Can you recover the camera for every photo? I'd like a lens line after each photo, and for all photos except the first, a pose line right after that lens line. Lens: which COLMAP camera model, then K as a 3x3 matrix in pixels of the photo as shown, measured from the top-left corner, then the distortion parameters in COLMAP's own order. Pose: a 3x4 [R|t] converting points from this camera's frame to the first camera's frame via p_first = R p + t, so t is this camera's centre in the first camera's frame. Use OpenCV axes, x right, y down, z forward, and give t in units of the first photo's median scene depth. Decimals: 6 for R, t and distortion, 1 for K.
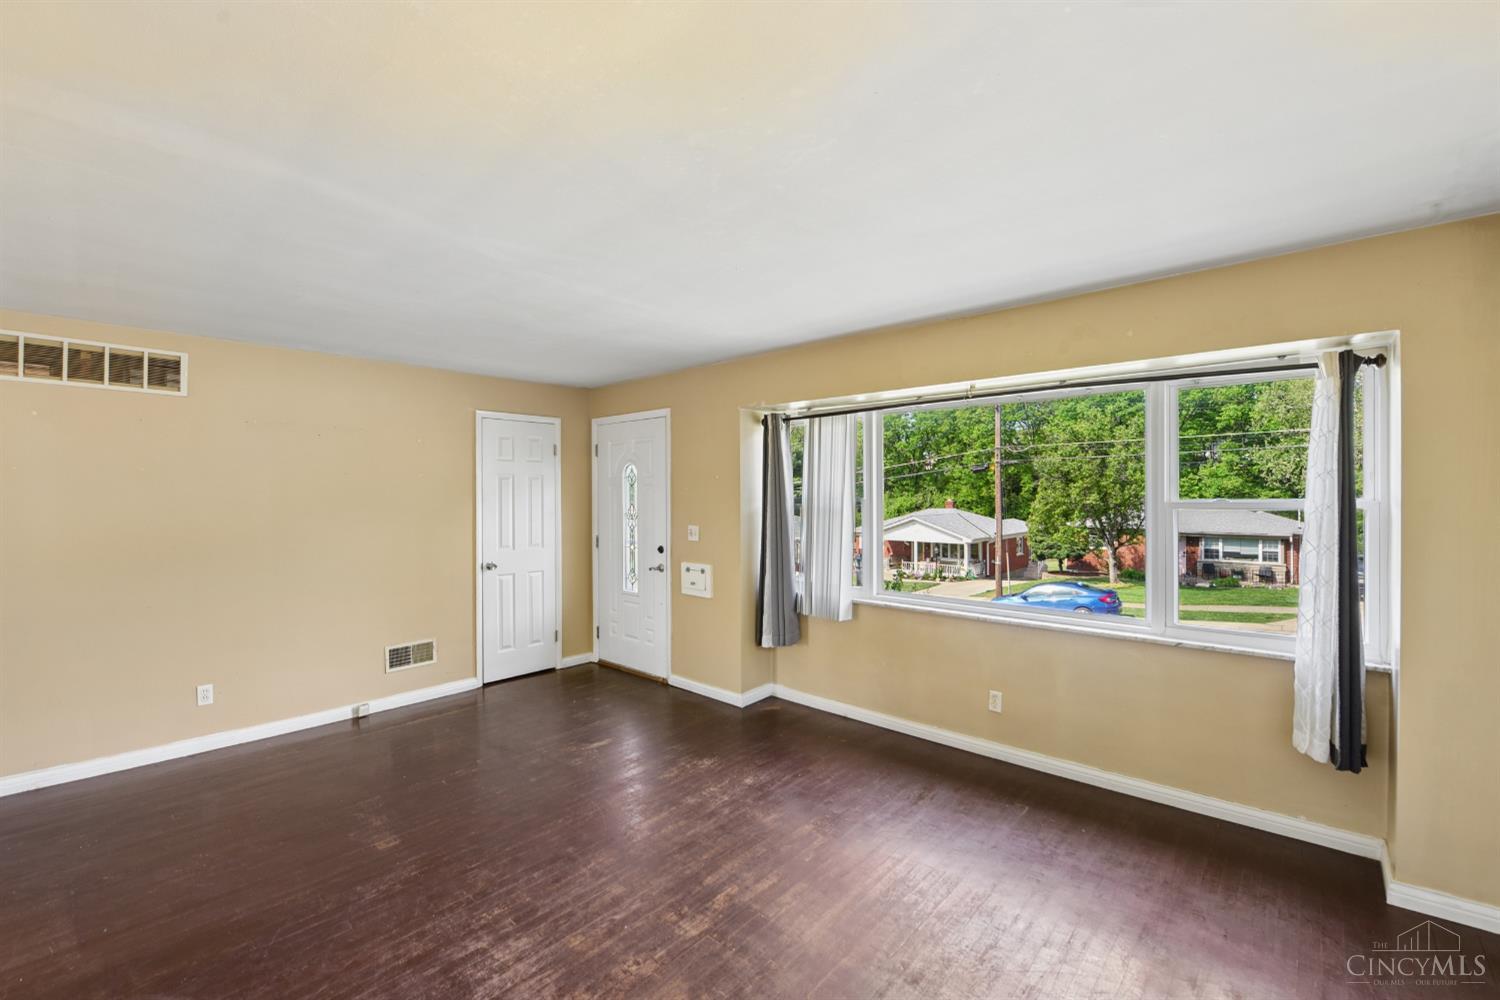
lens RADIAL K [[606.4, 0, 750.0], [0, 606.4, 500.0], [0, 0, 1]] dist [-0.011668, -0.000352]
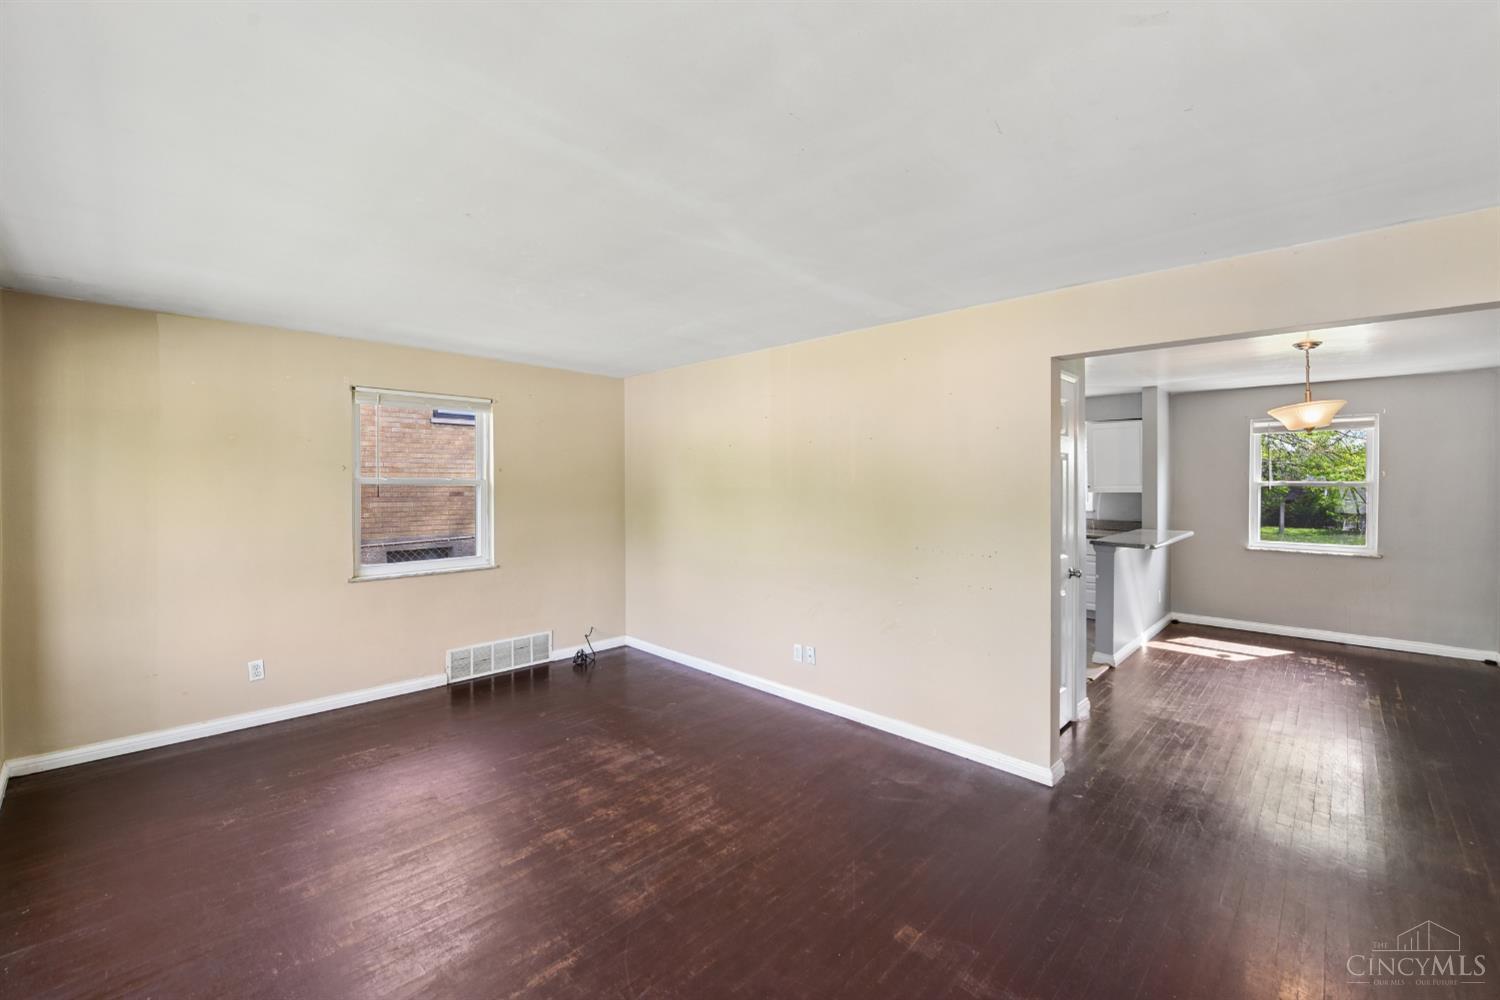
lens RADIAL K [[618.8, 0, 766.0], [0, 618.8, 482.4], [0, 0, 1]] dist [-0.011942, -0.000180]
pose [[-0.999424, -0.003609, 0.033754, -0.250517], [-0.003229, 0.999931, 0.011305, -0.010195], [-0.033793, 0.011189, -0.999366, 1.003116]]
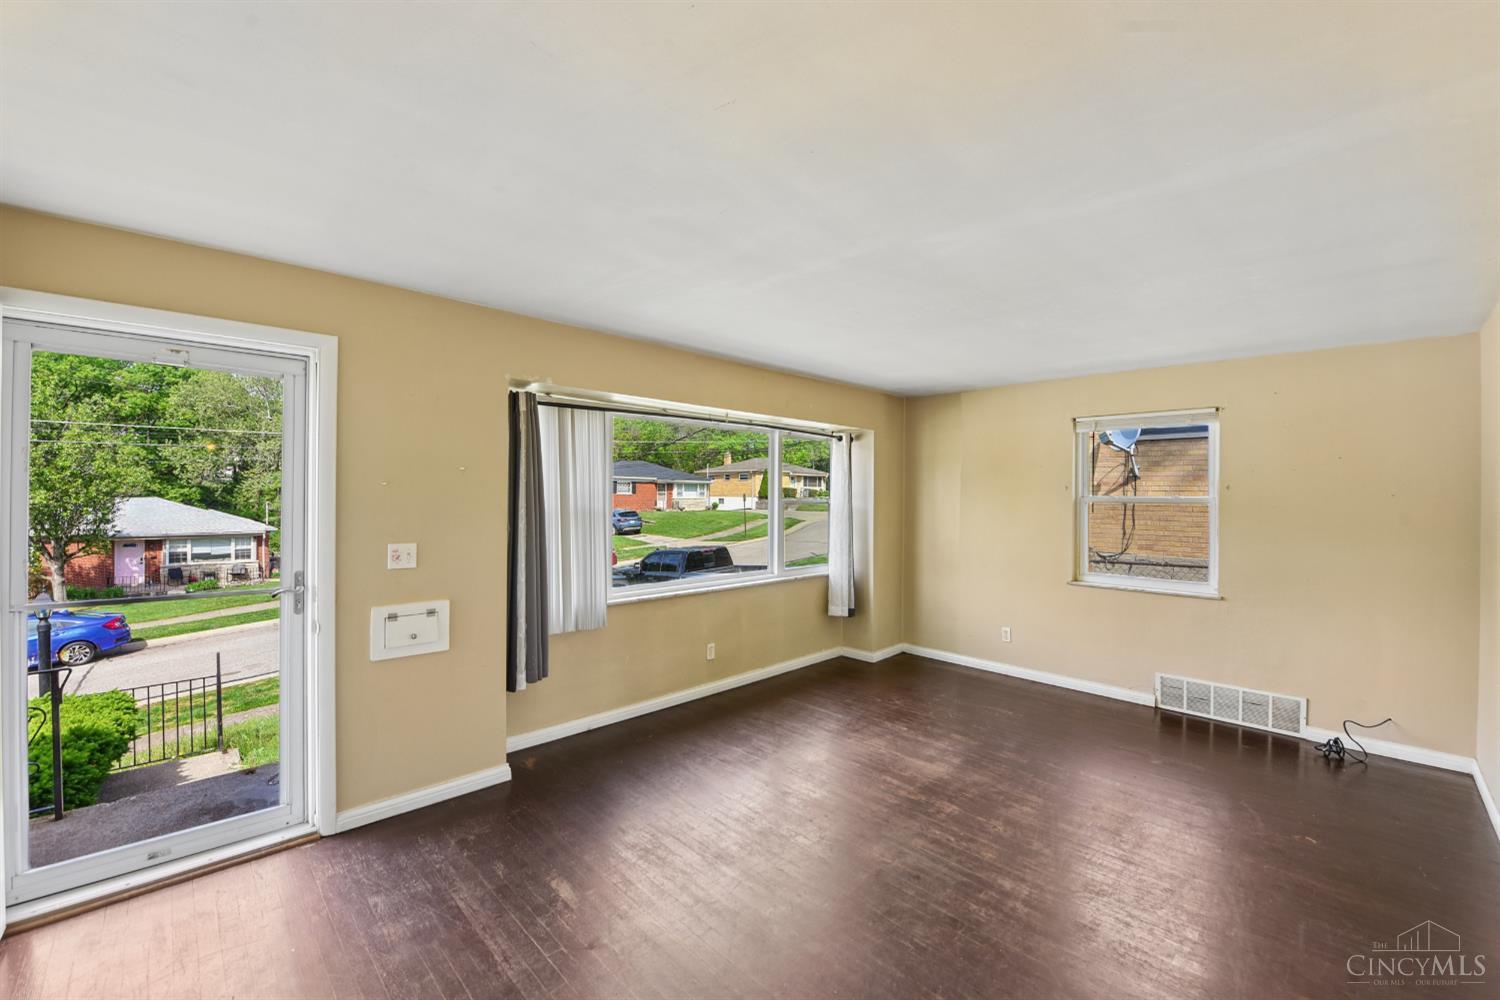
lens RADIAL K [[606.4, 0, 750.0], [0, 606.4, 500.0], [0, 0, 1]] dist [-0.011668, -0.000352]
pose [[0.081720, -0.005506, 0.996640, -0.683723], [0.002379, 0.999983, 0.005330, -0.004710], [-0.996652, 0.001935, 0.081732, 0.604511]]
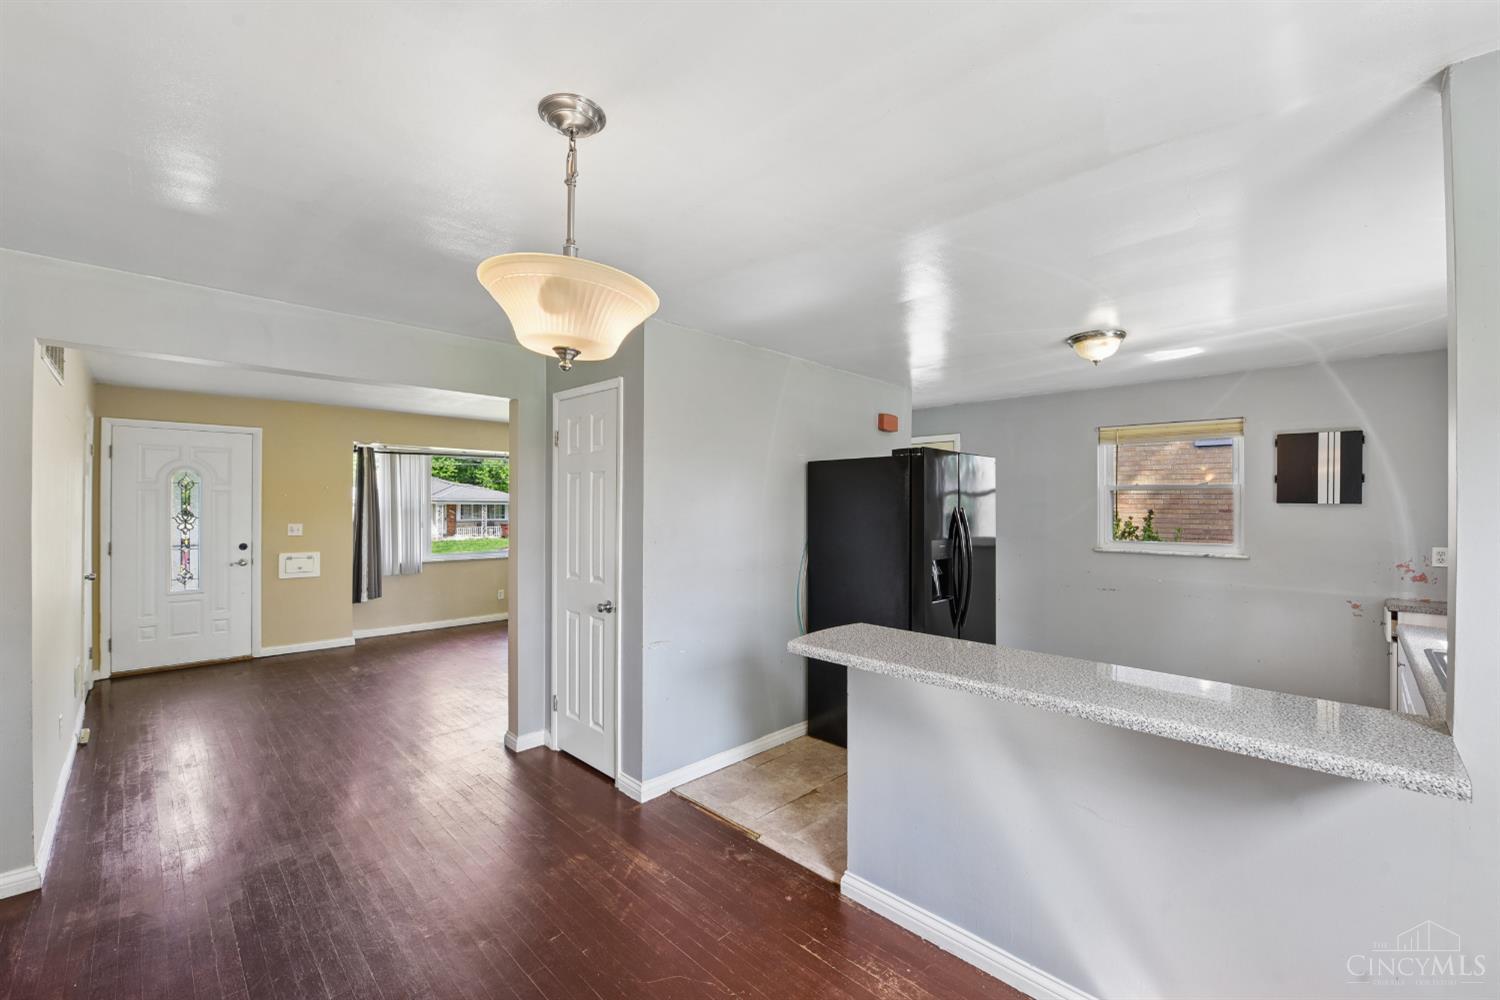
lens RADIAL K [[606.4, 0, 750.0], [0, 606.4, 500.0], [0, 0, 1]] dist [-0.011668, -0.000352]
pose [[0.059027, 0.003680, 0.998250, -1.335449], [-0.000597, 0.999993, -0.003652, -0.004496], [-0.998256, -0.000380, 0.059029, -0.046181]]
